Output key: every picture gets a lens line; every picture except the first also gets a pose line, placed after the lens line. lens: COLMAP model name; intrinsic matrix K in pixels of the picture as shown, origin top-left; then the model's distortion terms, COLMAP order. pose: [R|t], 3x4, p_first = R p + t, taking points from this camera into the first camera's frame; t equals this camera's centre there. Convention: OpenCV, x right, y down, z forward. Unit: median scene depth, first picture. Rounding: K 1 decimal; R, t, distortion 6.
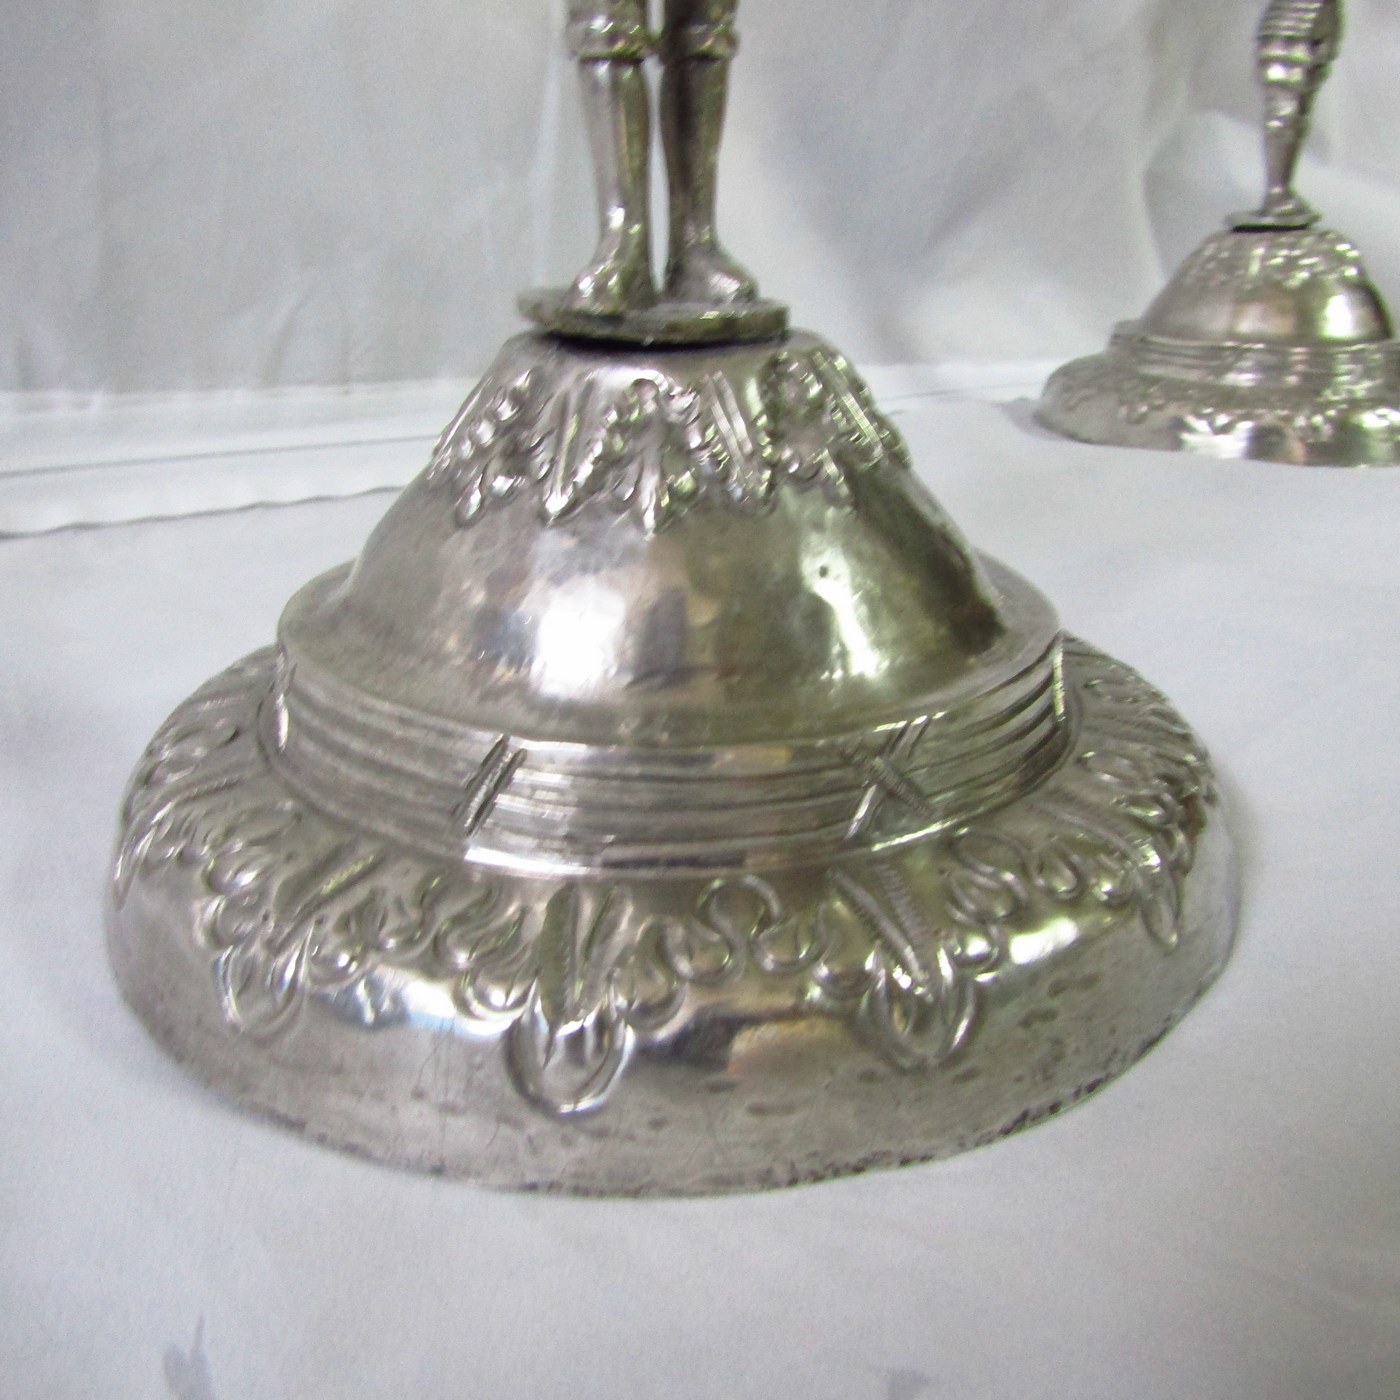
lens RADIAL K [[1307.8, 0, 694.6], [0, 1307.8, 700.5], [0, 0, 1]] dist [-0.005518, 0.000000]
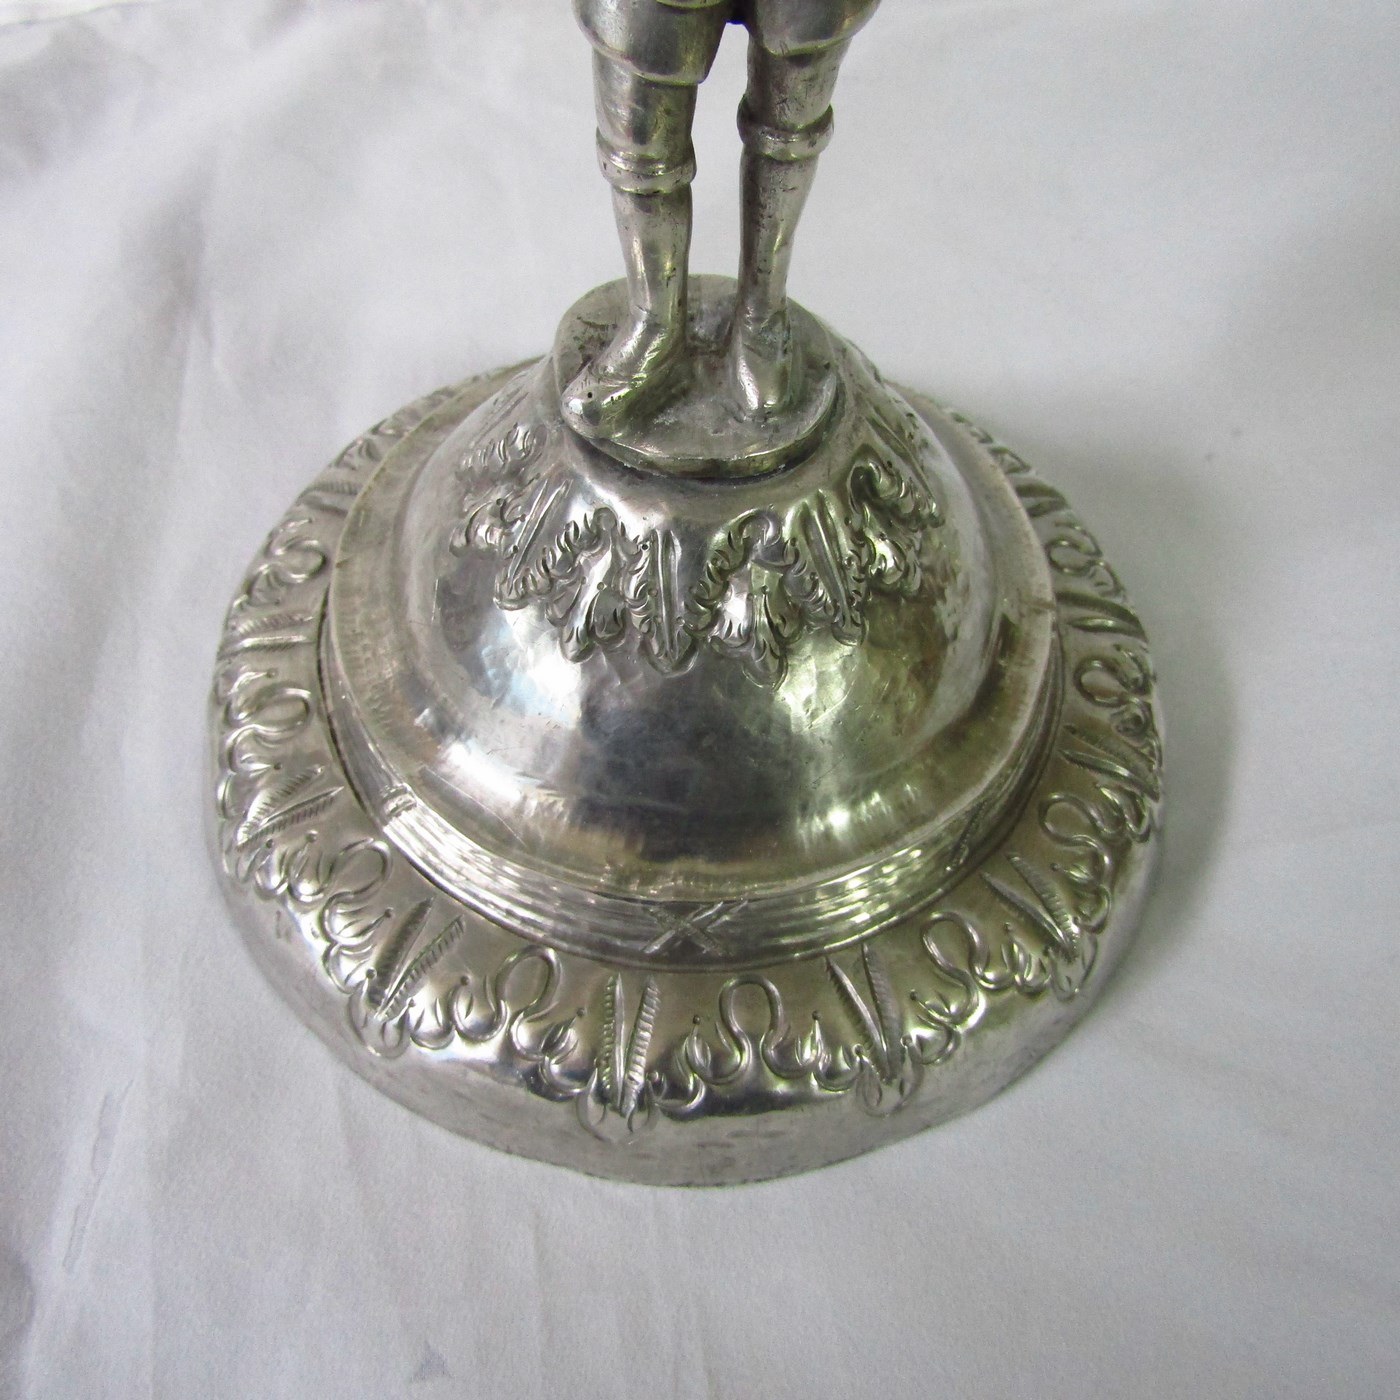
lens RADIAL K [[1307.8, 0, 697.1], [0, 1307.8, 669.0], [0, 0, 1]] dist [-0.005518, 0.000000]
pose [[0.883160, 0.401844, -0.241973, 0.358767], [-0.210082, 0.800073, 0.561915, -0.819406], [0.419398, -0.445426, 0.791013, 0.187659]]
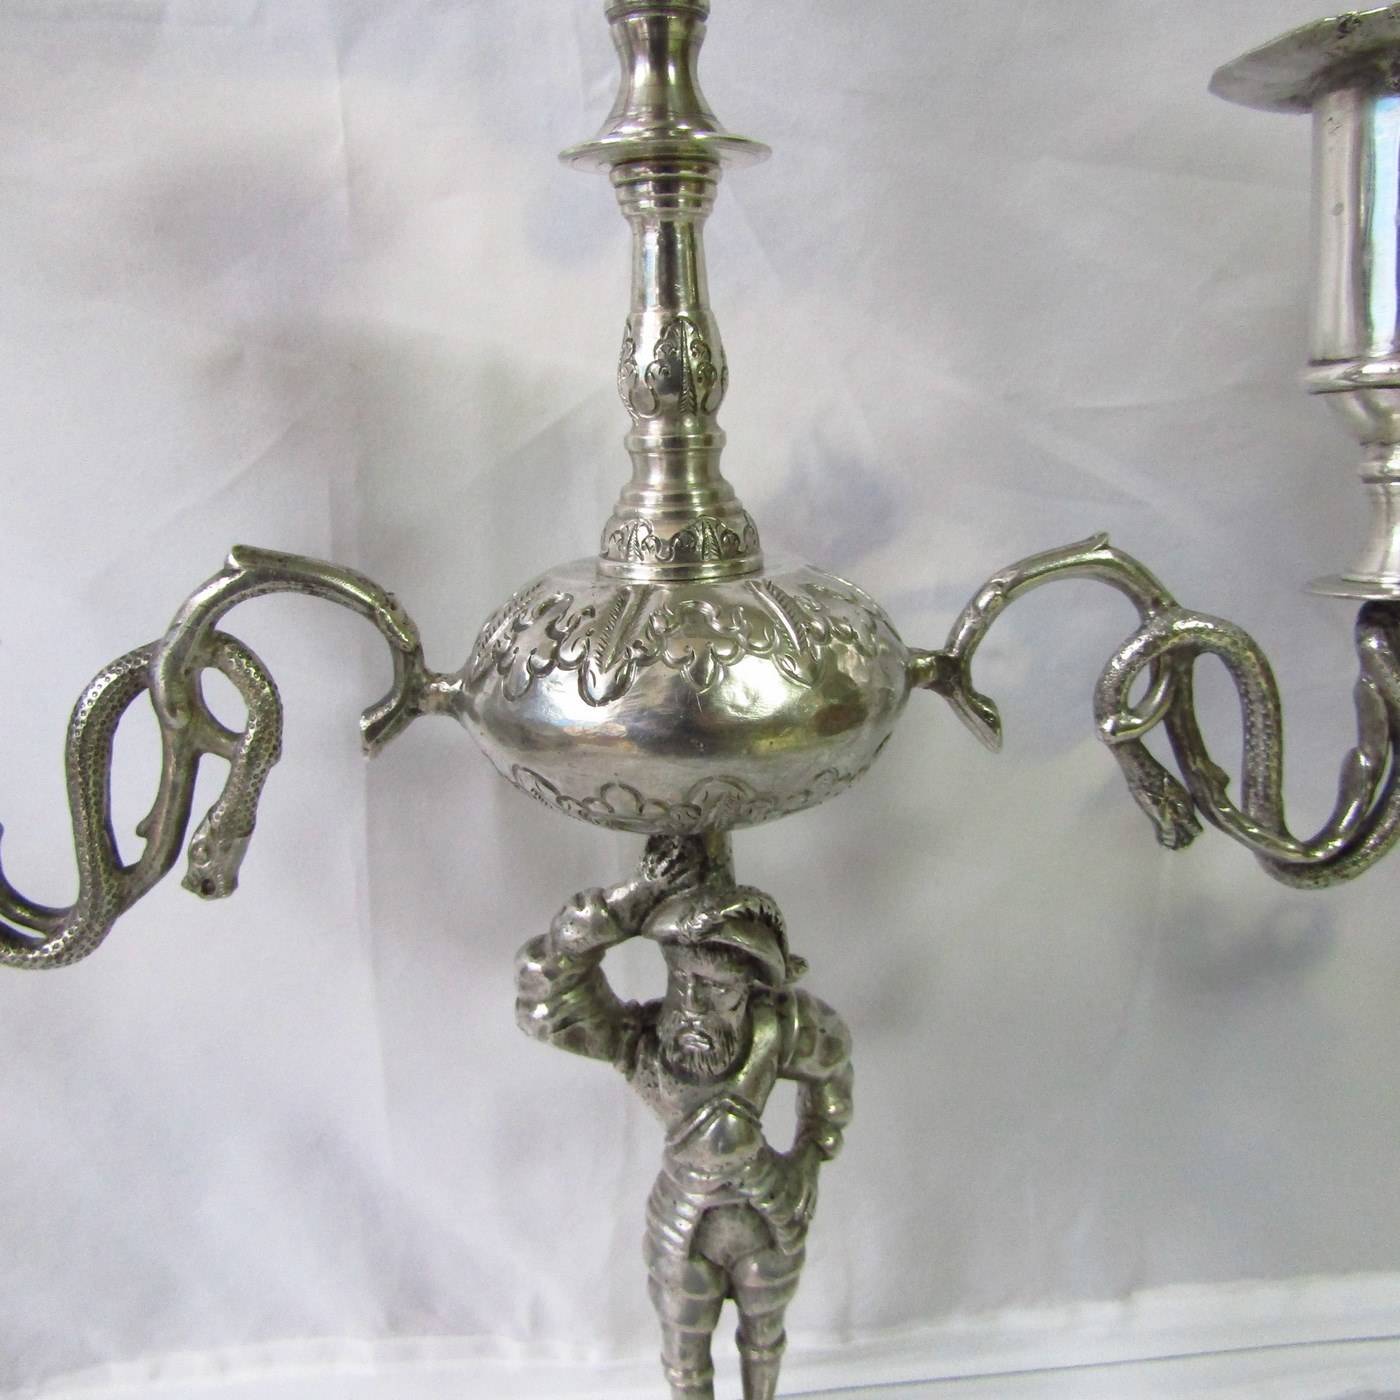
lens RADIAL K [[1307.8, 0, 698.6], [0, 1307.8, 713.7], [0, 0, 1]] dist [-0.005518, 0.000000]
pose [[0.884145, 0.085338, -0.459354, 0.715677], [-0.148505, 0.983520, -0.103120, -1.287255], [0.442984, 0.159389, 0.882247, -0.649926]]
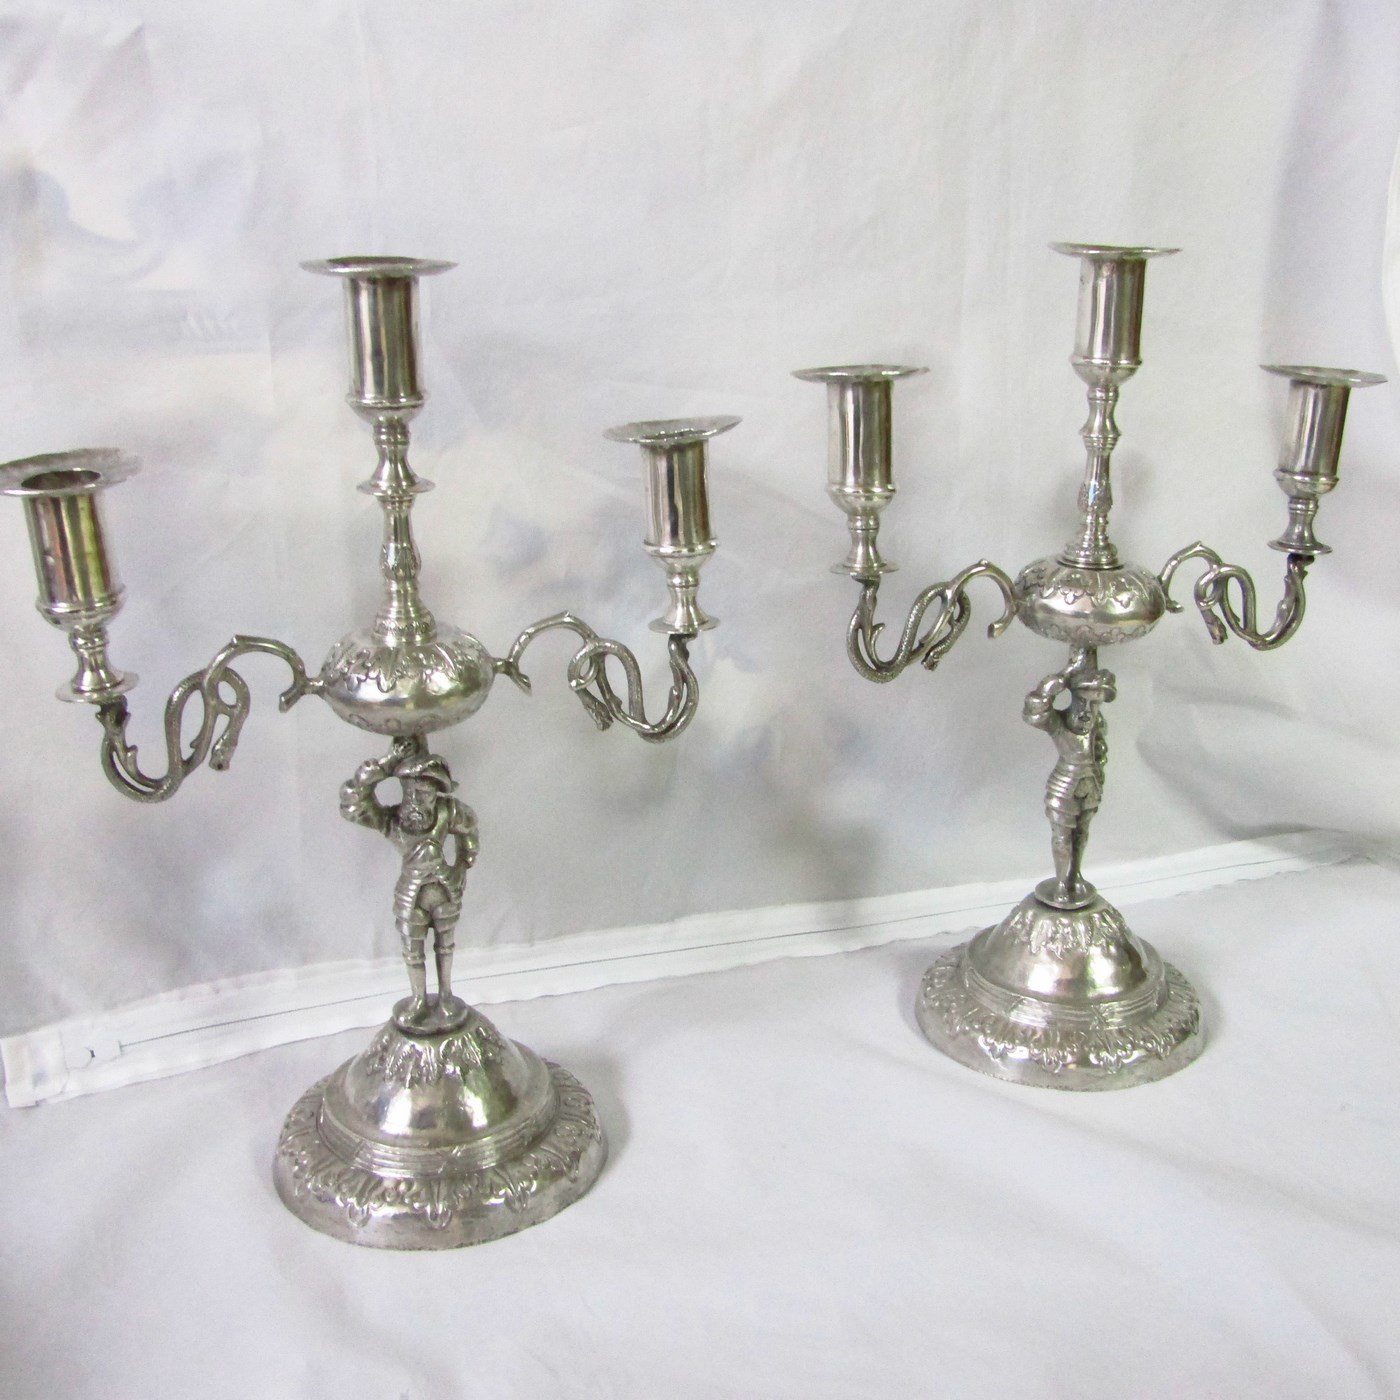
lens RADIAL K [[1708.3, 0, 691.9], [0, 1708.3, 702.8], [0, 0, 1]] dist [-0.020798, 0.000000]
pose [[0.973165, 0.078372, -0.216353, 2.012089], [-0.090077, 0.994928, -0.044767, -1.245416], [0.211747, 0.063054, 0.975288, -4.326291]]
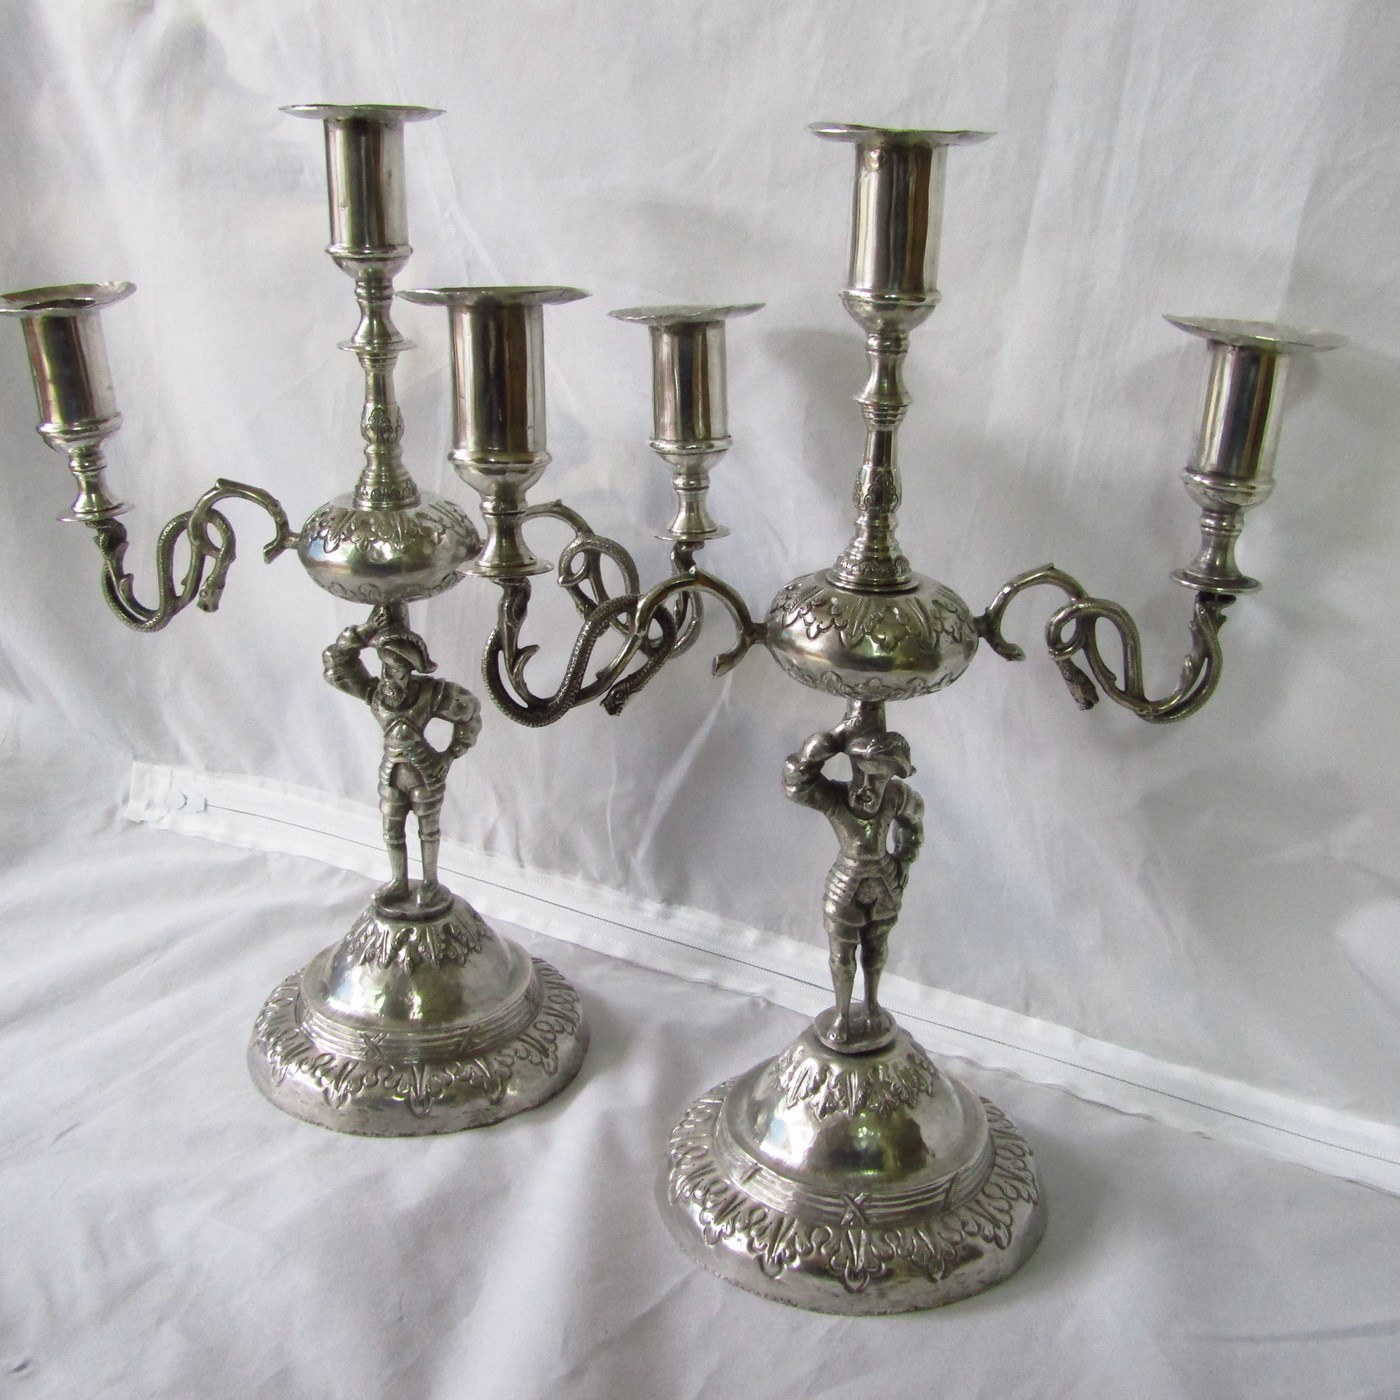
lens RADIAL K [[1708.3, 0, 698.3], [0, 1708.3, 703.4], [0, 0, 1]] dist [-0.020798, 0.000000]
pose [[0.767250, 0.233136, -0.597474, 3.943237], [-0.255386, 0.965606, 0.048826, -1.519961], [0.588308, 0.115125, 0.800400, -2.824344]]
